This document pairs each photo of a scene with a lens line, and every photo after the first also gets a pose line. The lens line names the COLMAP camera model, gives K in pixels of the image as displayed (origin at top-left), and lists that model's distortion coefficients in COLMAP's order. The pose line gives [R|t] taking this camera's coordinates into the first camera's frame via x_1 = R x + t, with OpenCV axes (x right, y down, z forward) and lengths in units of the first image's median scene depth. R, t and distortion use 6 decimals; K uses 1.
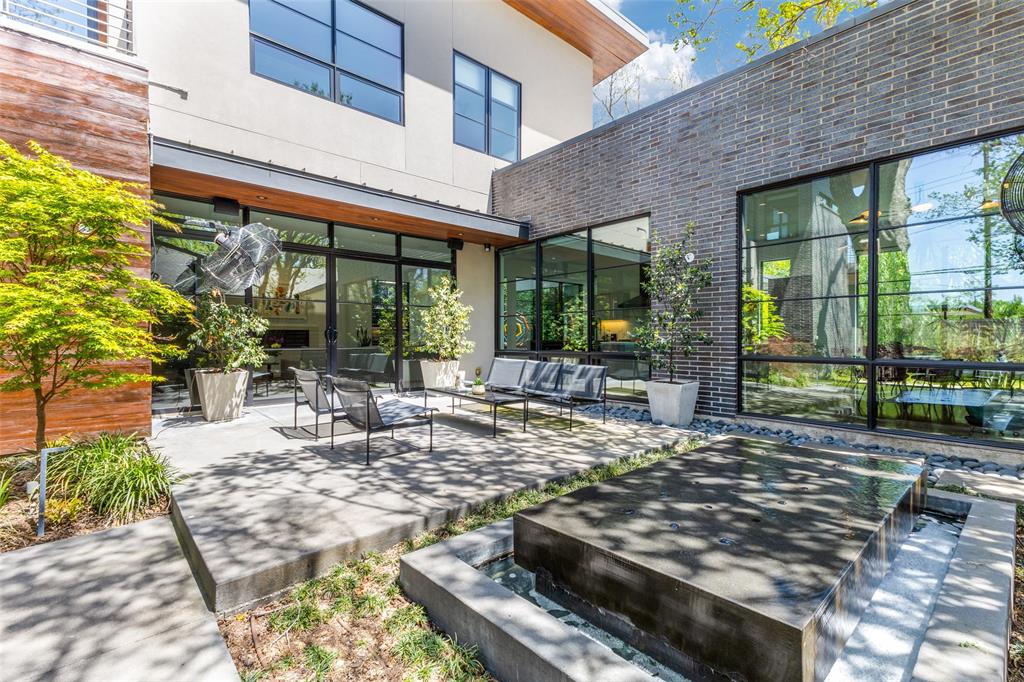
lens RADIAL K [[463.4, 0, 513.4], [0, 463.4, 343.3], [0, 0, 1]] dist [0.004969, -0.000203]
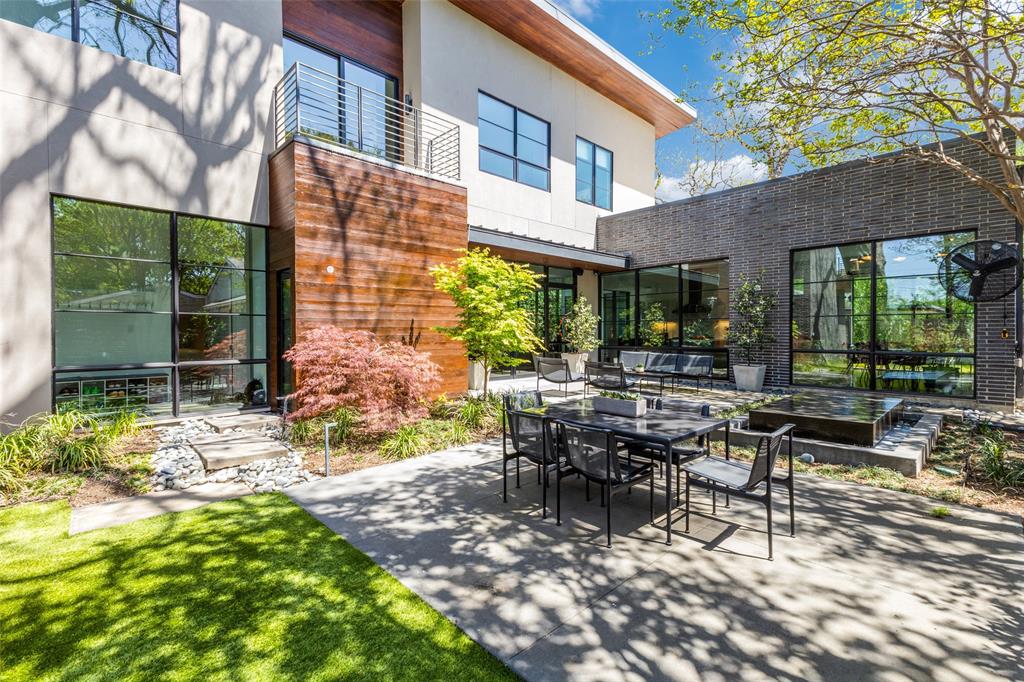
lens RADIAL K [[463.4, 0, 505.7], [0, 463.4, 338.2], [0, 0, 1]] dist [0.004969, -0.000203]
pose [[0.999647, -0.003484, 0.026354, -0.399014], [0.003397, 0.999989, 0.003327, -0.014799], [-0.026365, -0.003237, 0.999647, -0.435318]]
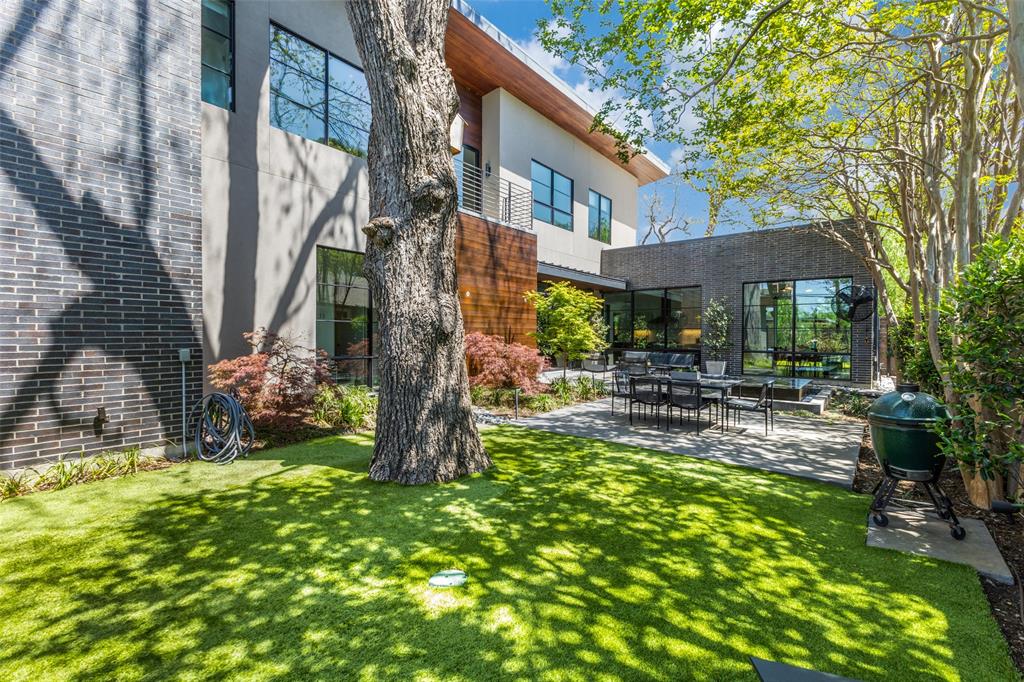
lens RADIAL K [[463.4, 0, 512.9], [0, 463.4, 337.7], [0, 0, 1]] dist [0.004969, -0.000203]
pose [[0.984810, 0.006608, 0.173510, -0.785075], [-0.005651, 0.999966, -0.006006, -0.011442], [-0.173544, 0.004935, 0.984814, -0.831773]]
